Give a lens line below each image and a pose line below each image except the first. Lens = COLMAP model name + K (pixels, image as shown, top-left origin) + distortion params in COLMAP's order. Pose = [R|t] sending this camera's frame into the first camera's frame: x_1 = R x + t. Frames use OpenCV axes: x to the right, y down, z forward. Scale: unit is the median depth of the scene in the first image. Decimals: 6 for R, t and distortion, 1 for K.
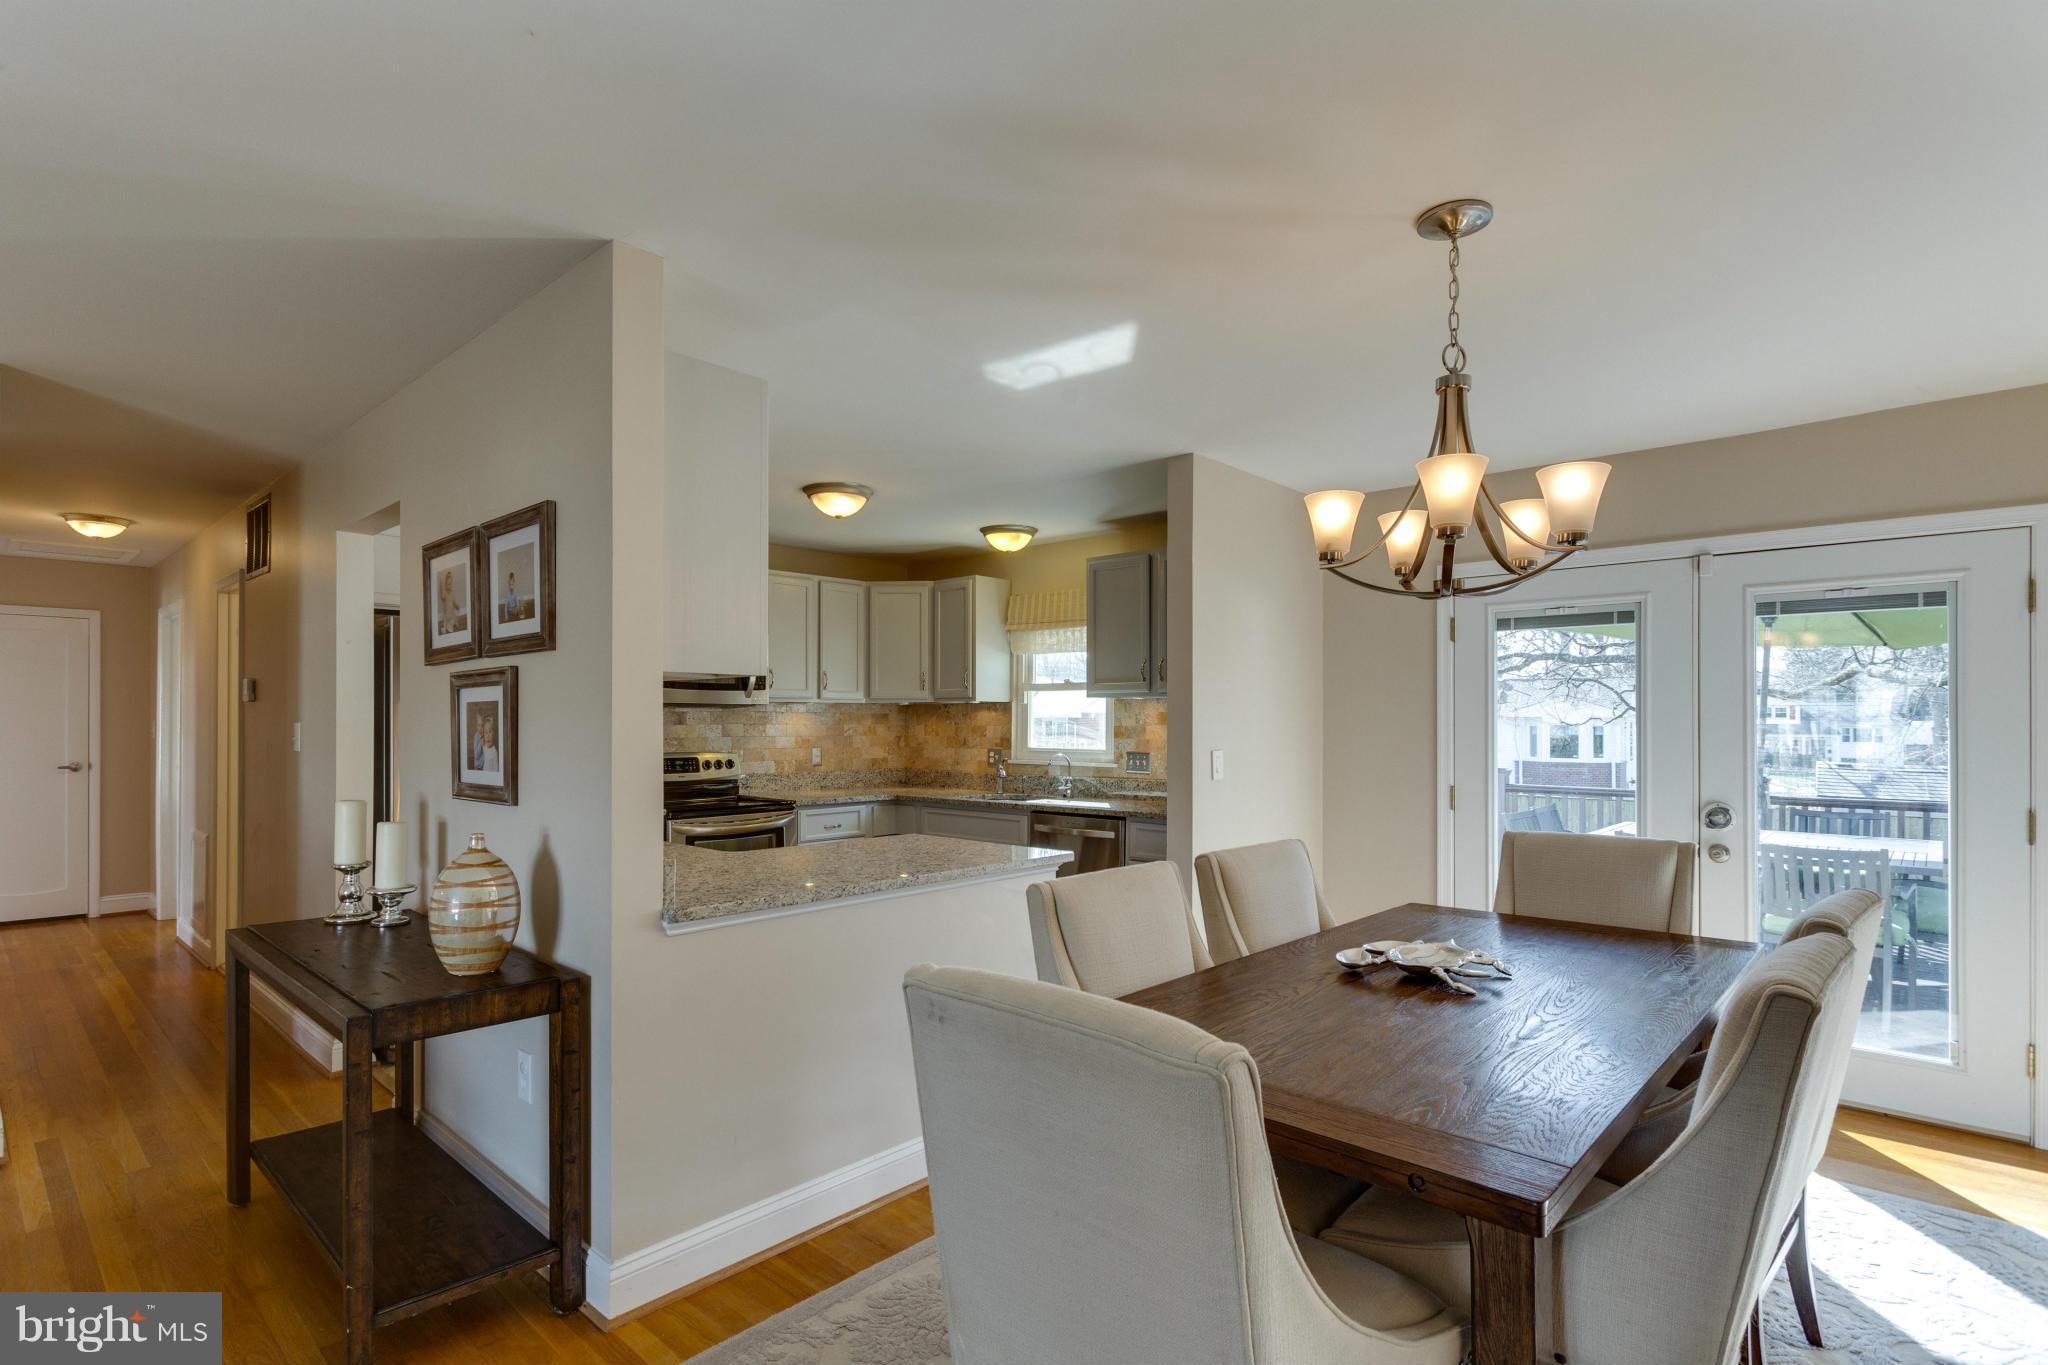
lens RADIAL K [[991.4, 0, 996.6], [0, 991.4, 714.9], [0, 0, 1]] dist [0.008757, -0.004608]
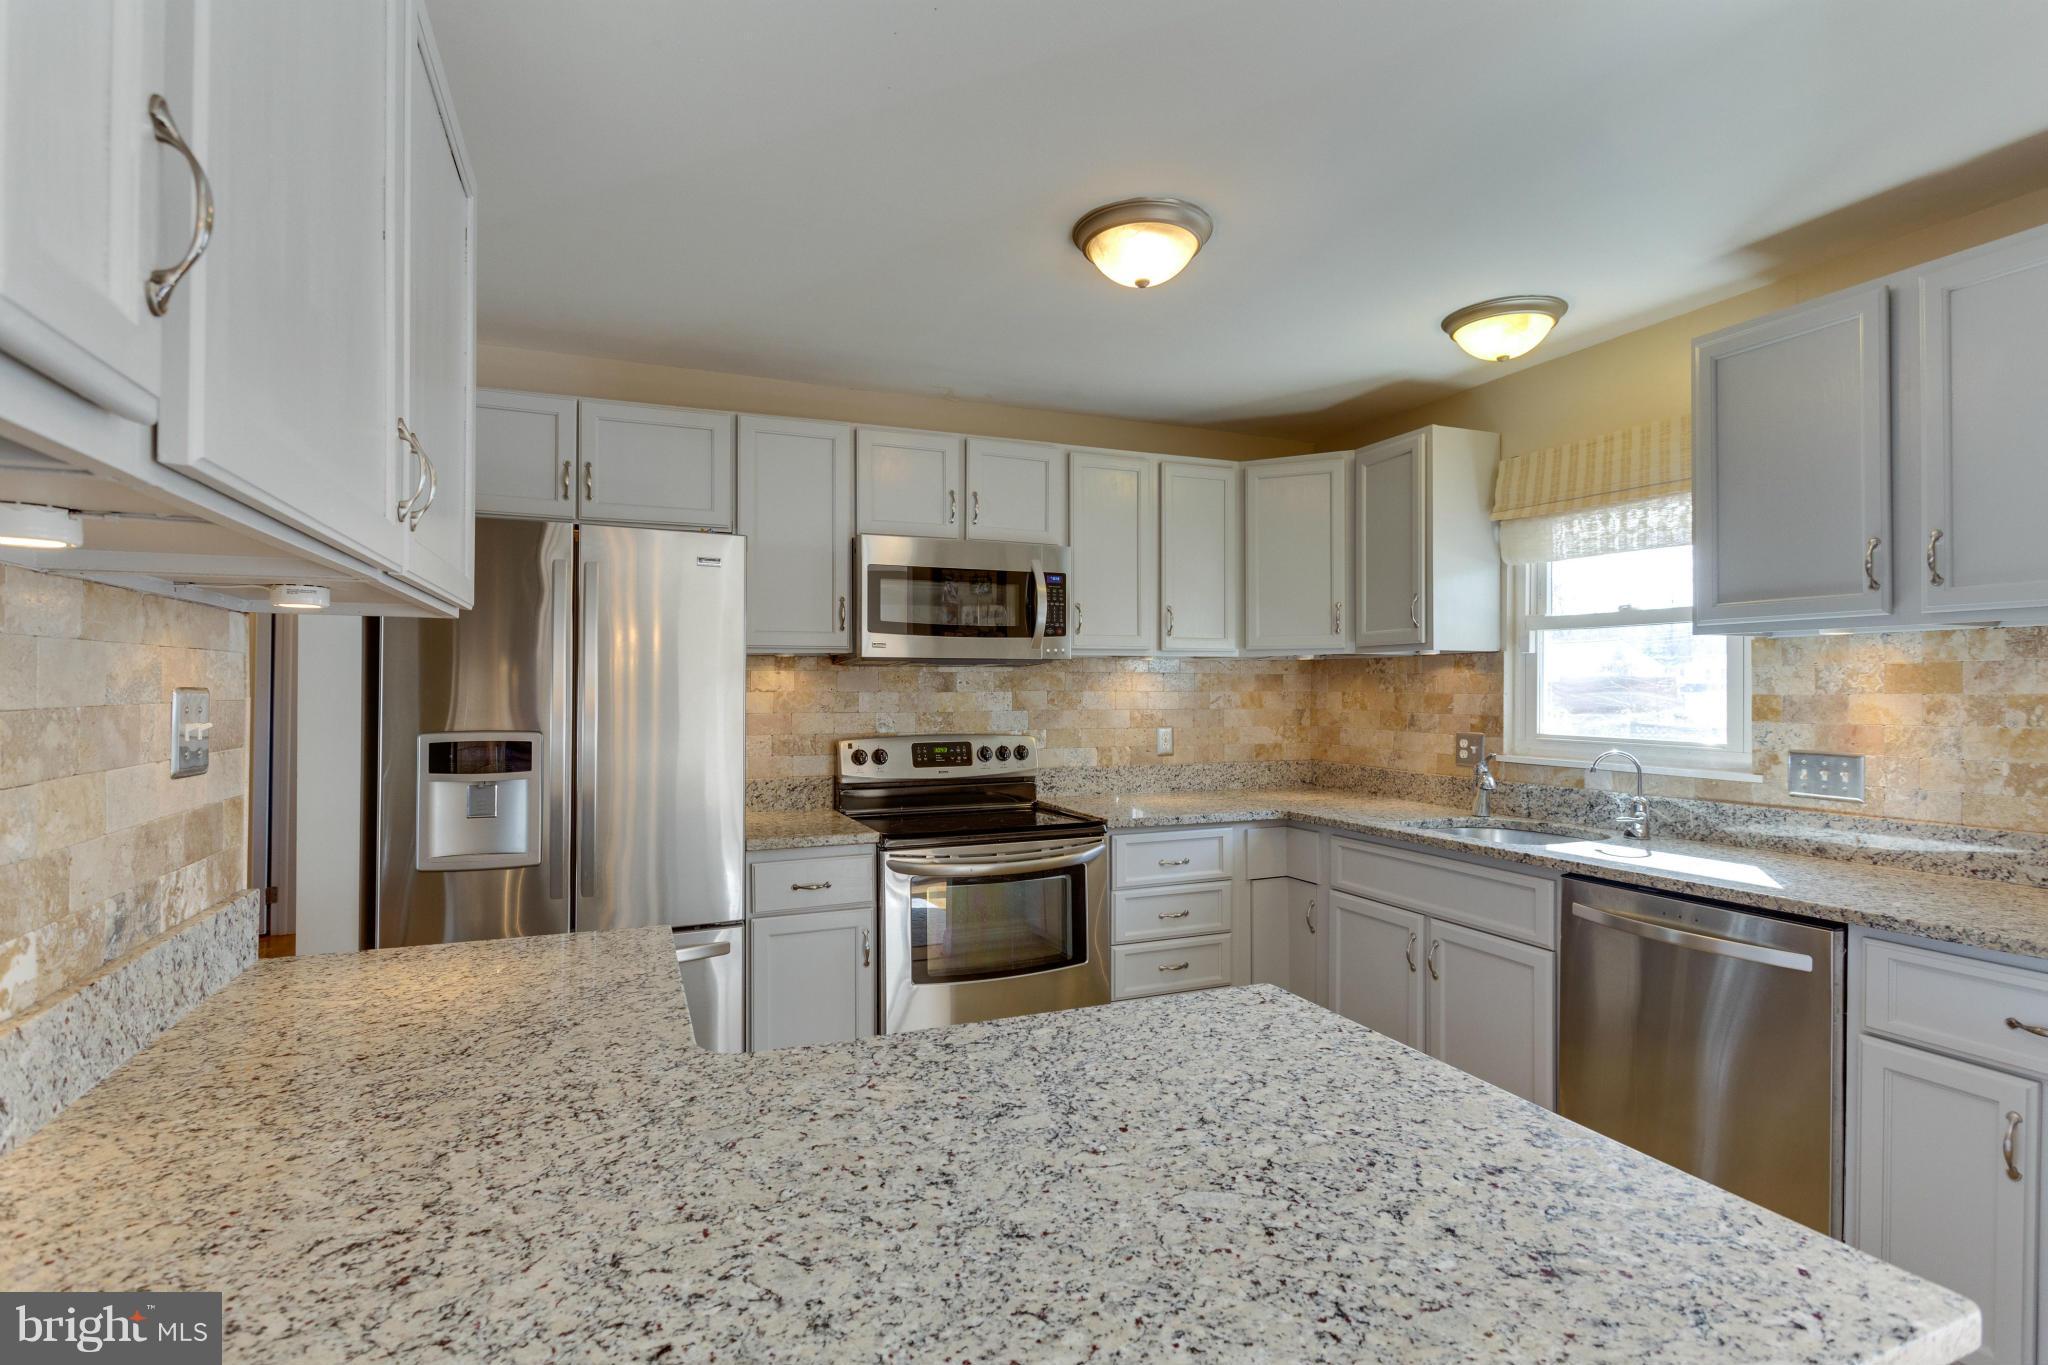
lens RADIAL K [[991.4, 0, 1014.8], [0, 991.4, 679.9], [0, 0, 1]] dist [0.008757, -0.004608]
pose [[0.916038, -0.004575, -0.401066, -0.013334], [0.004164, 0.999990, -0.001894, 0.003361], [0.401070, 0.000065, 0.916047, 0.412850]]
